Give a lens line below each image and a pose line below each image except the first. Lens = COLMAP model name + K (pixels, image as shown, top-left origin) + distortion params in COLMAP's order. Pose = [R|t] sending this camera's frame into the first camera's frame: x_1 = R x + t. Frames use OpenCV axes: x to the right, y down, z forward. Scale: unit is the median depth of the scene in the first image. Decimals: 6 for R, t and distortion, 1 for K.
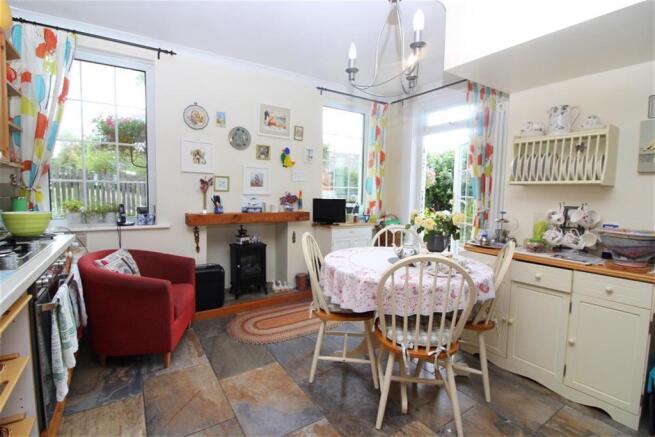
lens RADIAL K [[302.4, 0, 321.9], [0, 302.4, 215.1], [0, 0, 1]] dist [-0.002235, -0.011362]
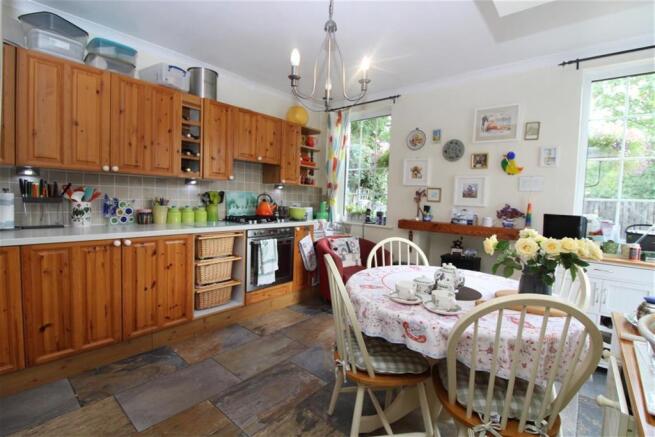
lens RADIAL K [[302.4, 0, 321.9], [0, 302.4, 215.1], [0, 0, 1]] dist [-0.002235, -0.011362]
pose [[0.284092, 0.049778, -0.957504, 0.580557], [-0.107335, 0.994025, 0.019830, -0.008420], [0.952770, 0.097141, 0.287738, 0.291915]]
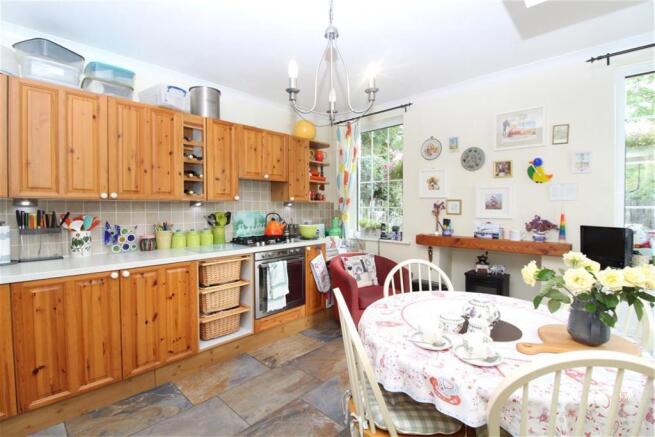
lens RADIAL K [[302.4, 0, 321.9], [0, 302.4, 215.1], [0, 0, 1]] dist [-0.002235, -0.011362]
pose [[0.237436, 0.006864, -0.971379, 0.527740], [-0.071757, 0.997367, -0.010492, -0.032917], [0.968749, 0.072195, 0.237304, 0.317330]]
